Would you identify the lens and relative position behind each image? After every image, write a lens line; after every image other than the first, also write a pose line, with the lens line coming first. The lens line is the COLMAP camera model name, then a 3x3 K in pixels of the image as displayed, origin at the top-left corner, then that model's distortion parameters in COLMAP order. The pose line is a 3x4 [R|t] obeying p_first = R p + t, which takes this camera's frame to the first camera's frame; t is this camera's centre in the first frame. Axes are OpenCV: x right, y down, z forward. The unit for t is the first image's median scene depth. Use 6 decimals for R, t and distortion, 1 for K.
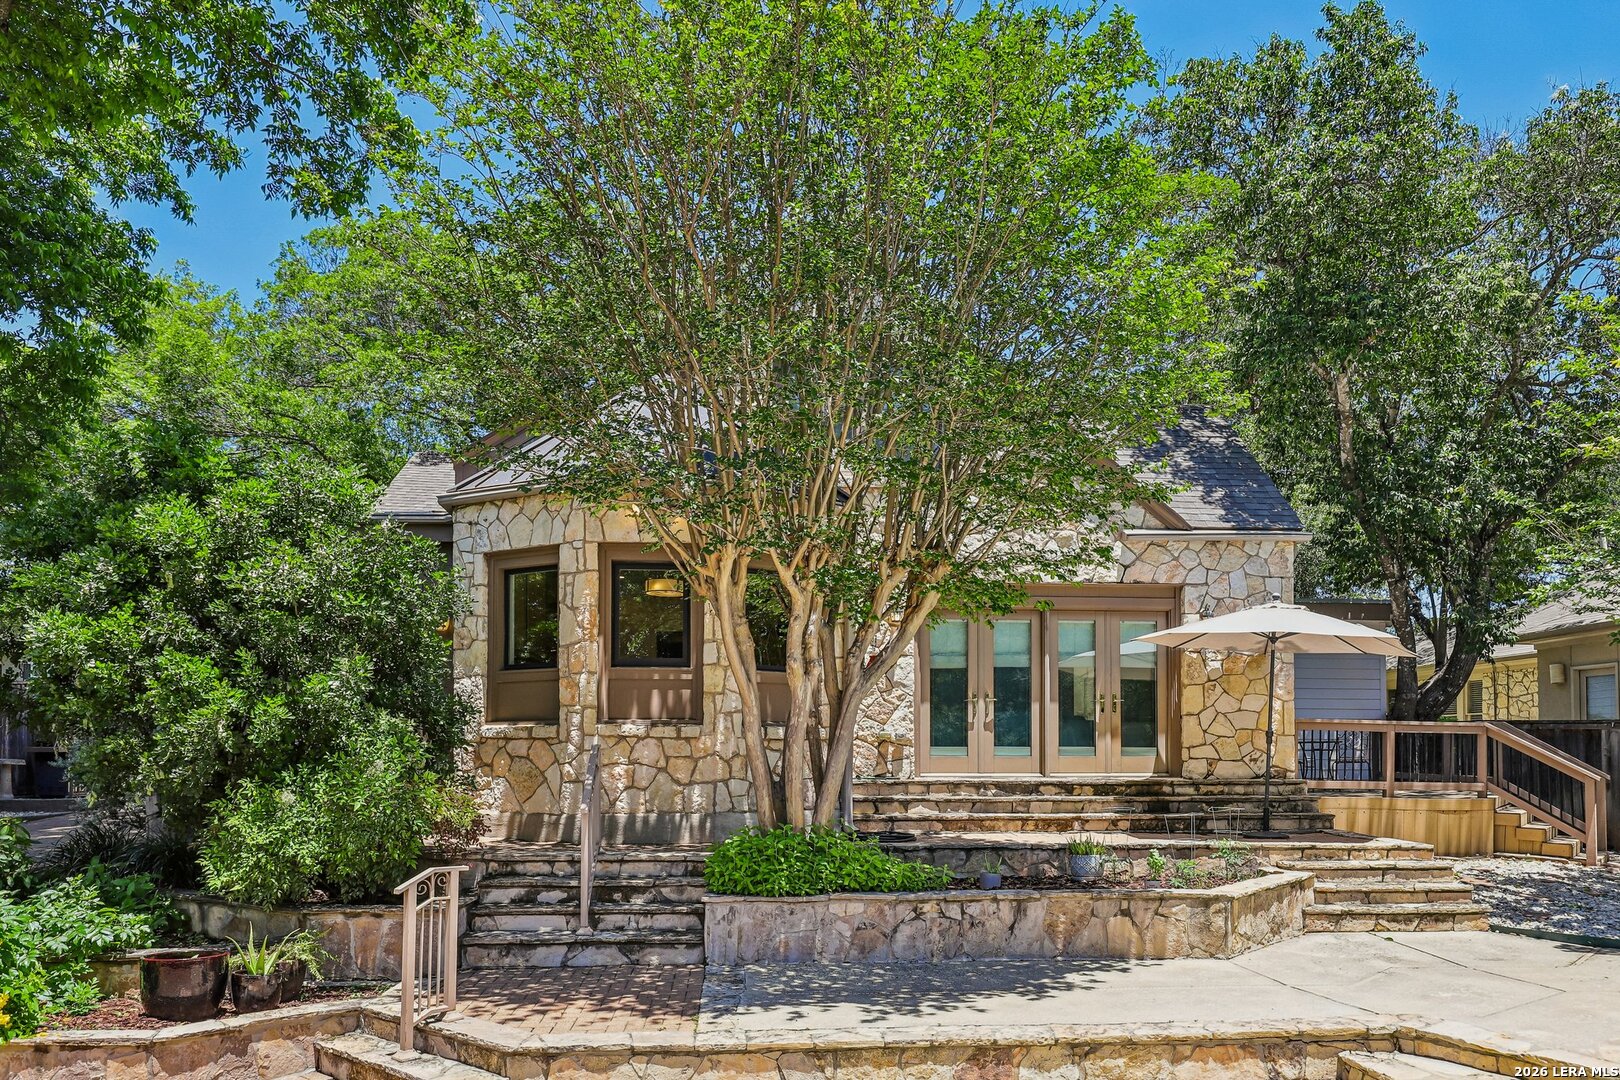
lens RADIAL K [[1064.9, 0, 831.4], [0, 1064.9, 730.0], [0, 0, 1]] dist [0.005163, 0.002583]
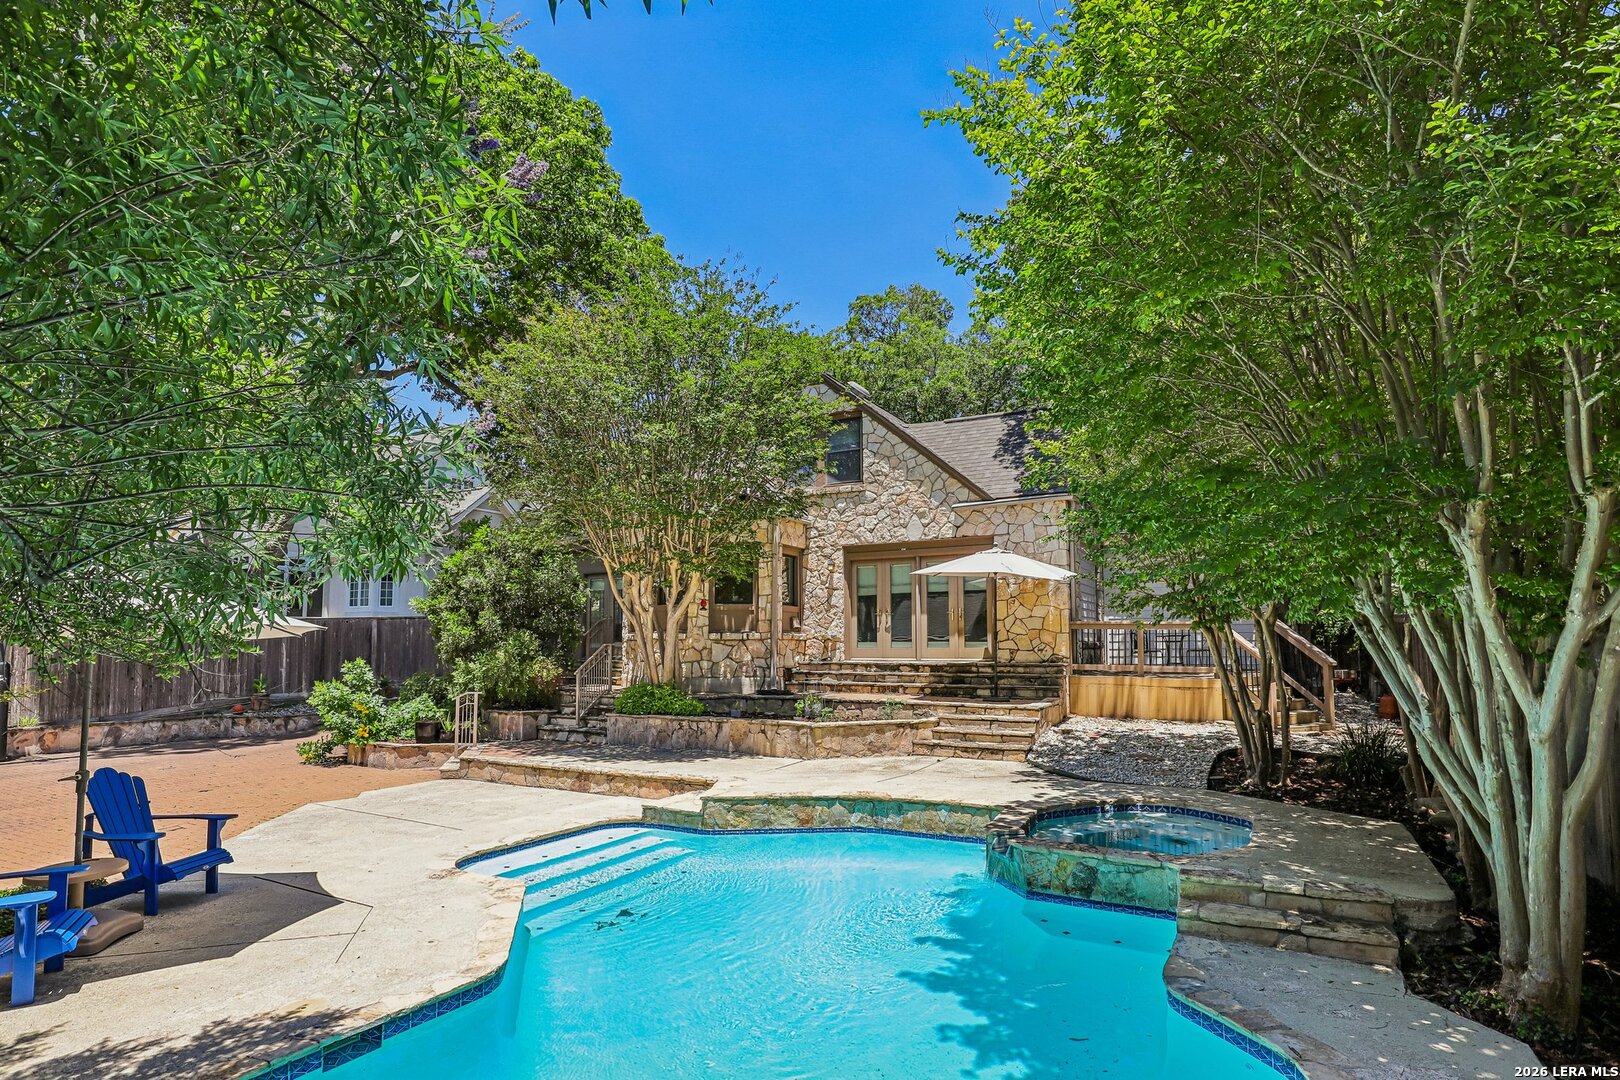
lens RADIAL K [[797.5, 0, 805.5], [0, 797.5, 589.7], [0, 0, 1]] dist [-0.022569, 0.000242]
pose [[0.834644, -0.041410, -0.549231, 1.008299], [0.017480, 0.998659, -0.048733, -0.010406], [0.550512, 0.031074, 0.834249, -0.142582]]
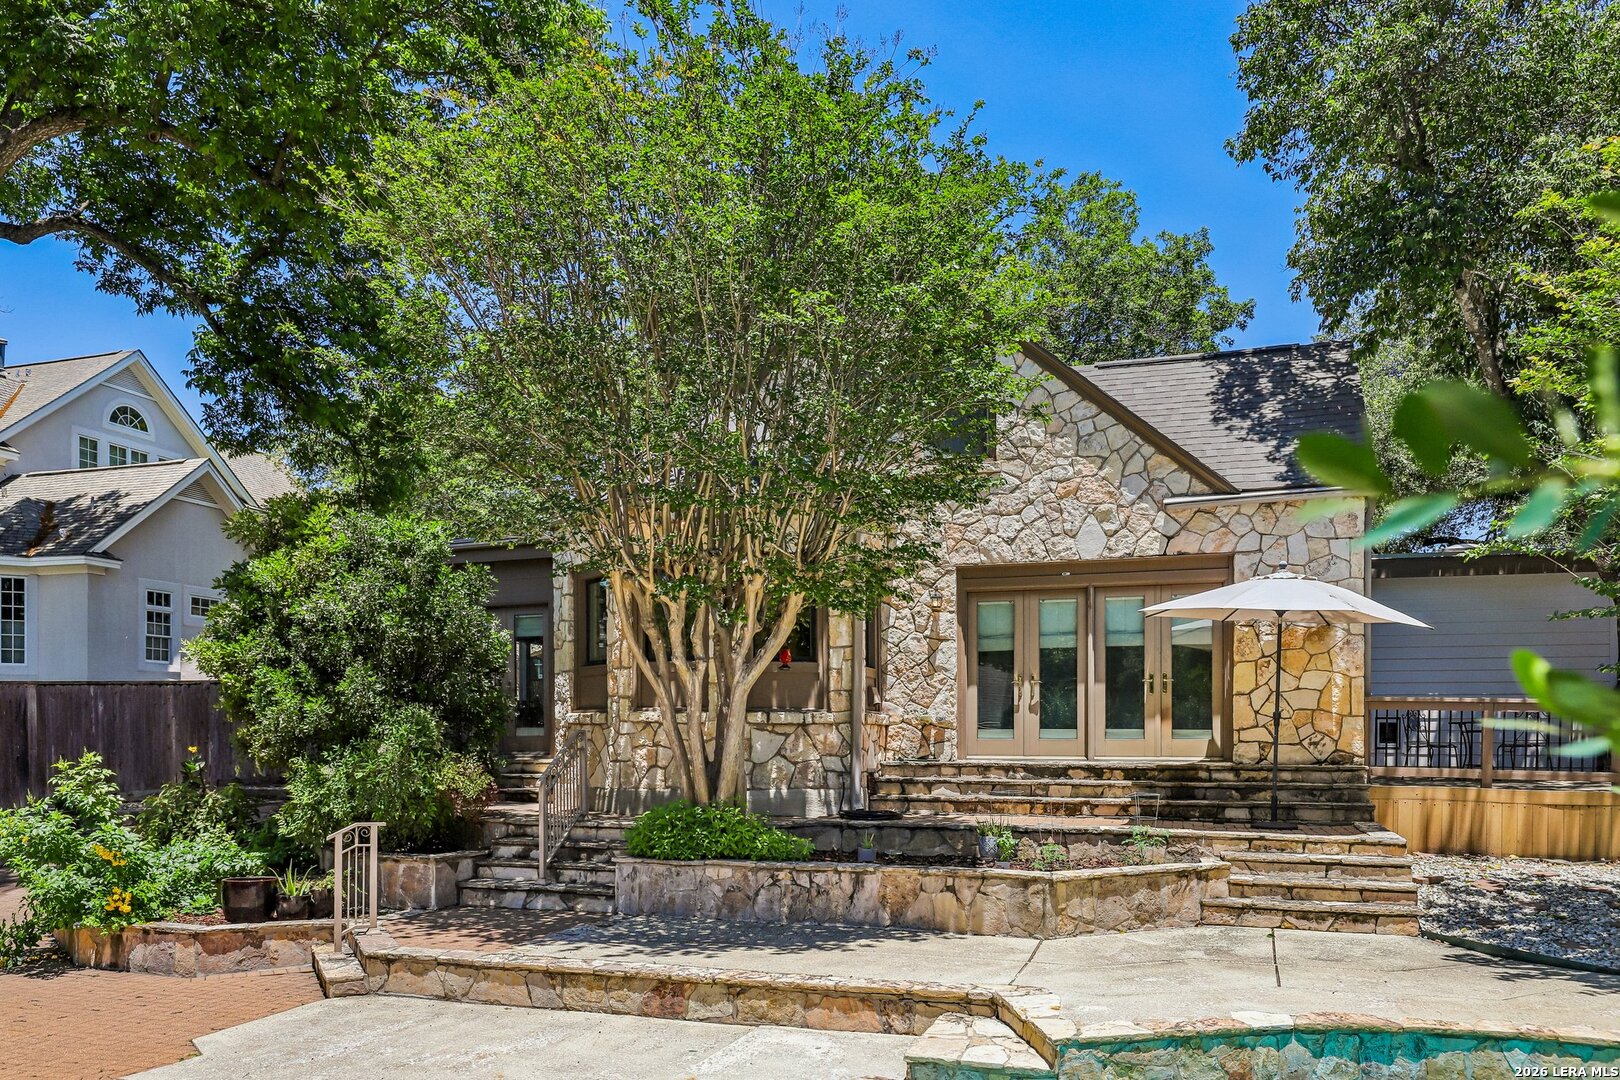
lens RADIAL K [[1134.0, 0, 784.1], [0, 1134.0, 737.8], [0, 0, 1]] dist [0.010498, 0.004019]
pose [[0.916795, 0.000761, -0.399359, 0.503858], [0.010244, 0.999624, 0.025420, -0.007889], [0.399228, -0.027396, 0.916442, -0.082156]]
